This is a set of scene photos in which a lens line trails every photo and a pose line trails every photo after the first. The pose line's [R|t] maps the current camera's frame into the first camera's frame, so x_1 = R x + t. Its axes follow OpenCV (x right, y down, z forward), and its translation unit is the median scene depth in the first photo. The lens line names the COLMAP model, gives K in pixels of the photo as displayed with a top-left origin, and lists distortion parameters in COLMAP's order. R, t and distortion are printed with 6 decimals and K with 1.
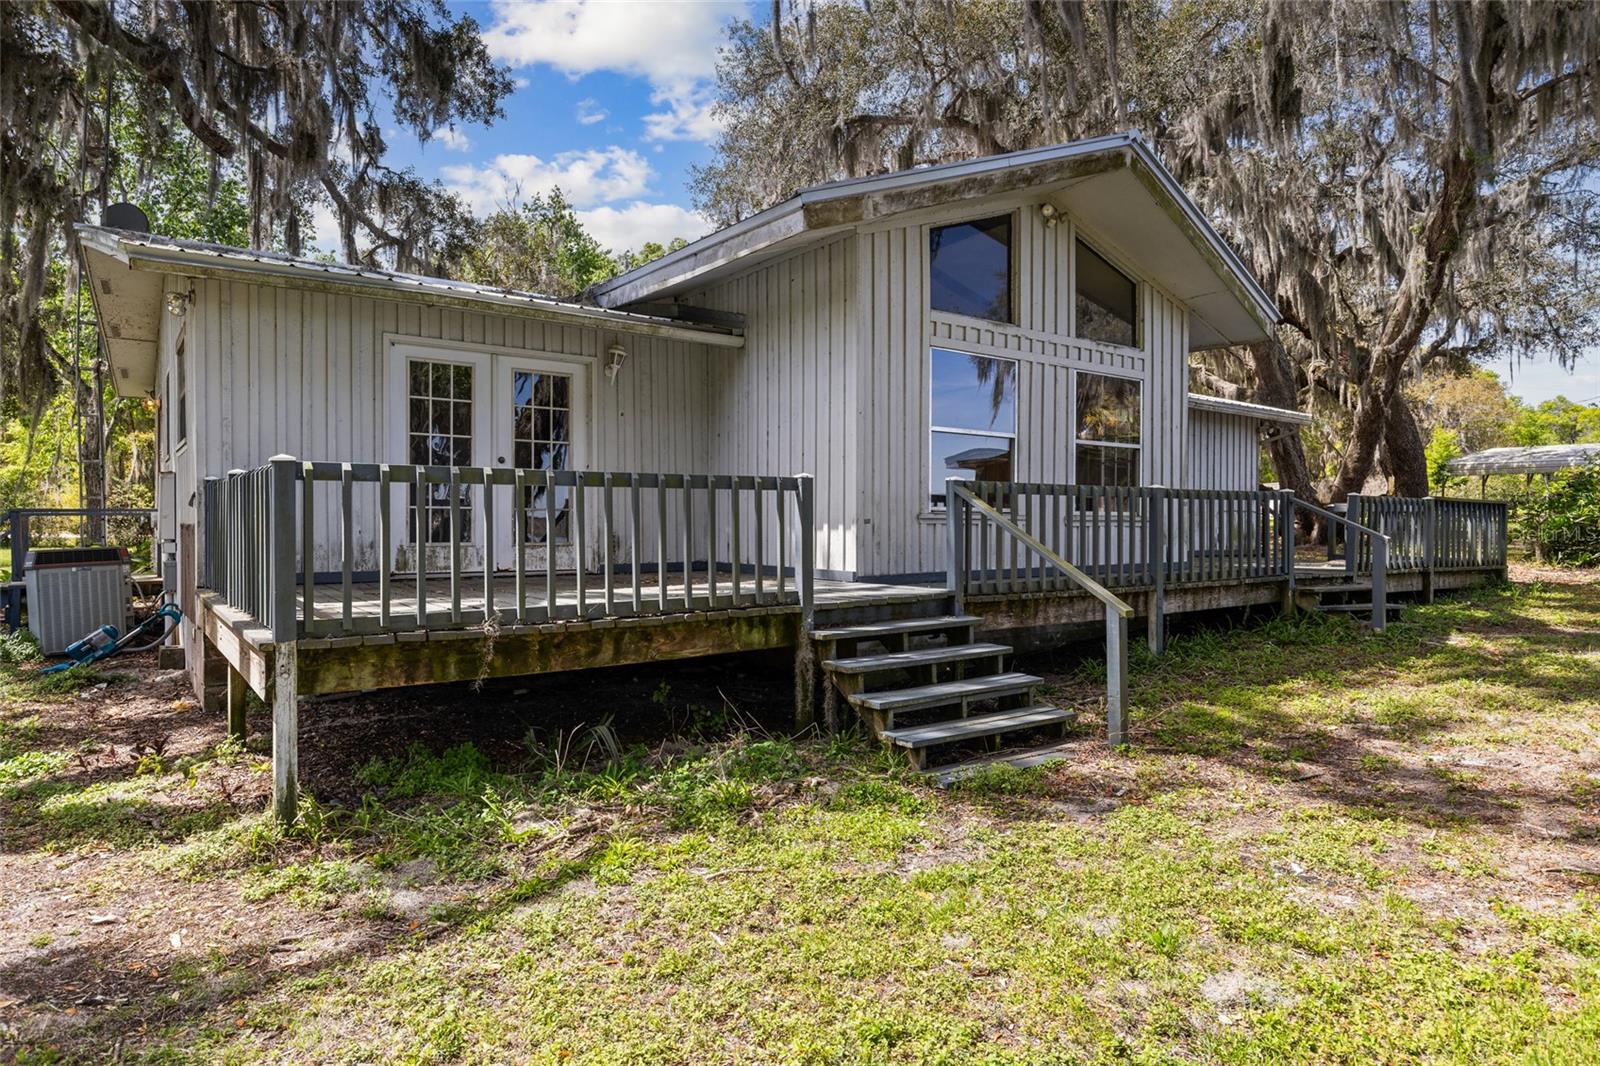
lens RADIAL K [[937.2, 0, 800.0], [0, 937.2, 533.0], [0, 0, 1]] dist [-0.000886, -0.000254]
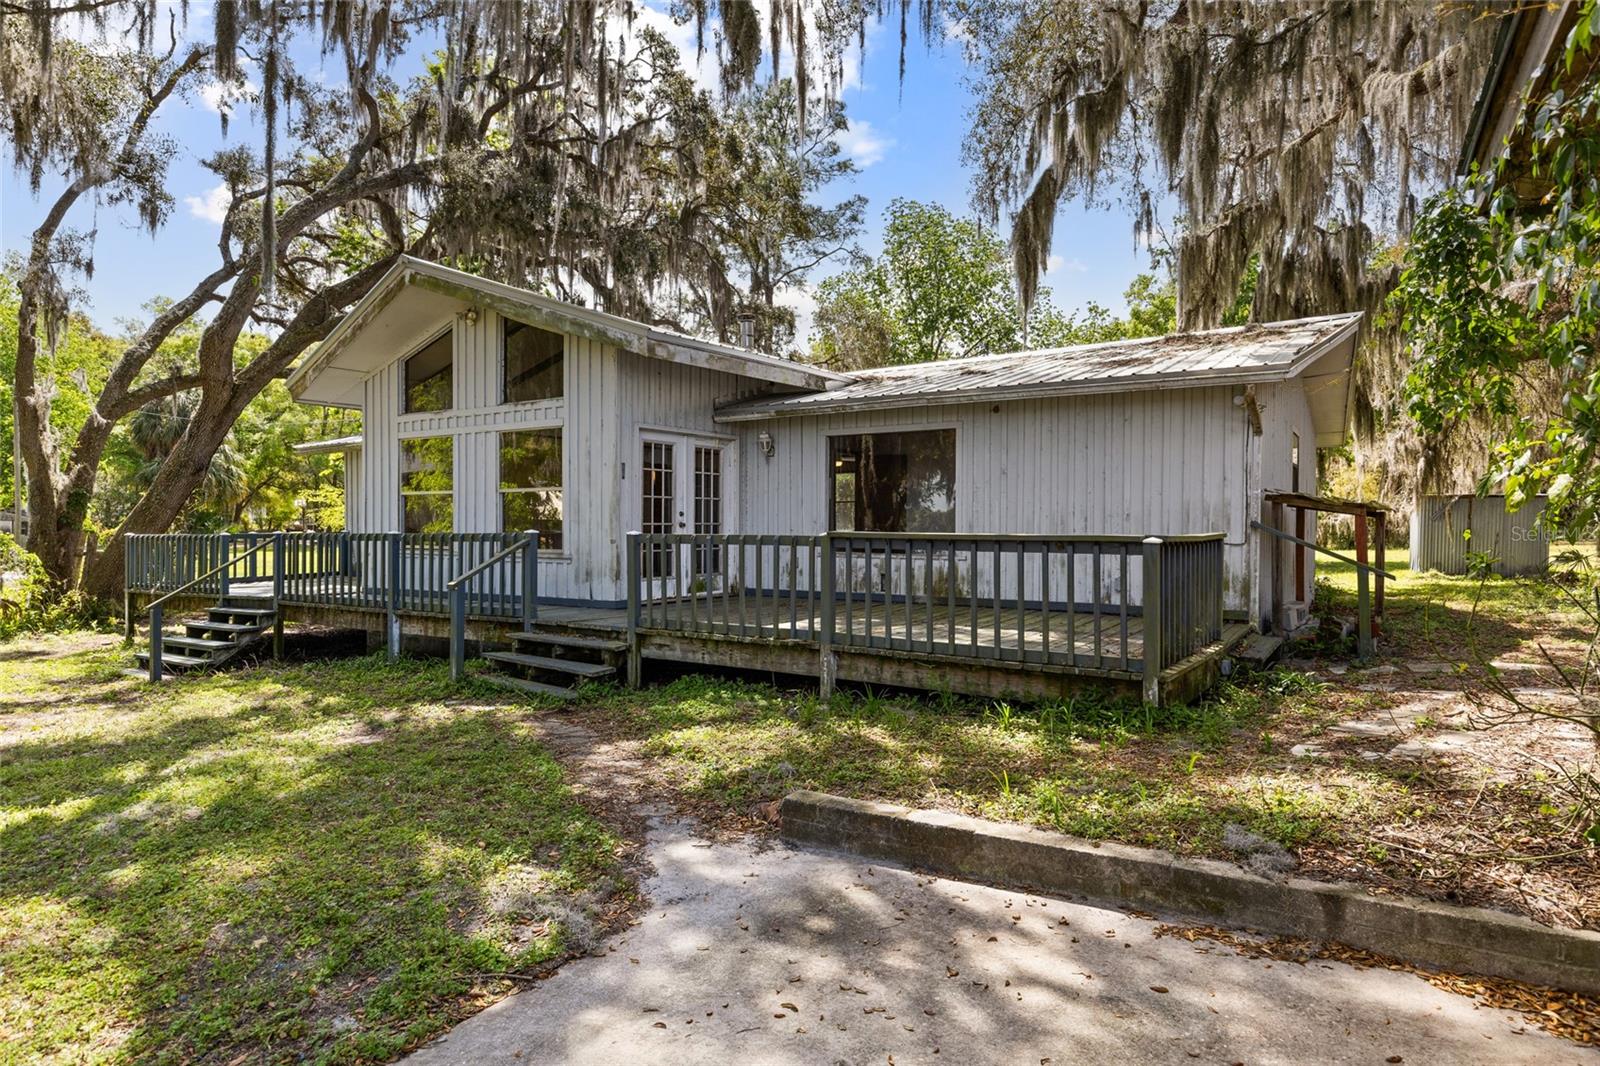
lens RADIAL K [[937.2, 0, 800.0], [0, 937.2, 533.0], [0, 0, 1]] dist [-0.000886, -0.000254]
pose [[0.360152, -0.000938, -0.932893, 1.630244], [-0.010951, 0.999926, -0.005233, -0.044451], [0.932829, 0.012101, 0.360115, 0.974875]]
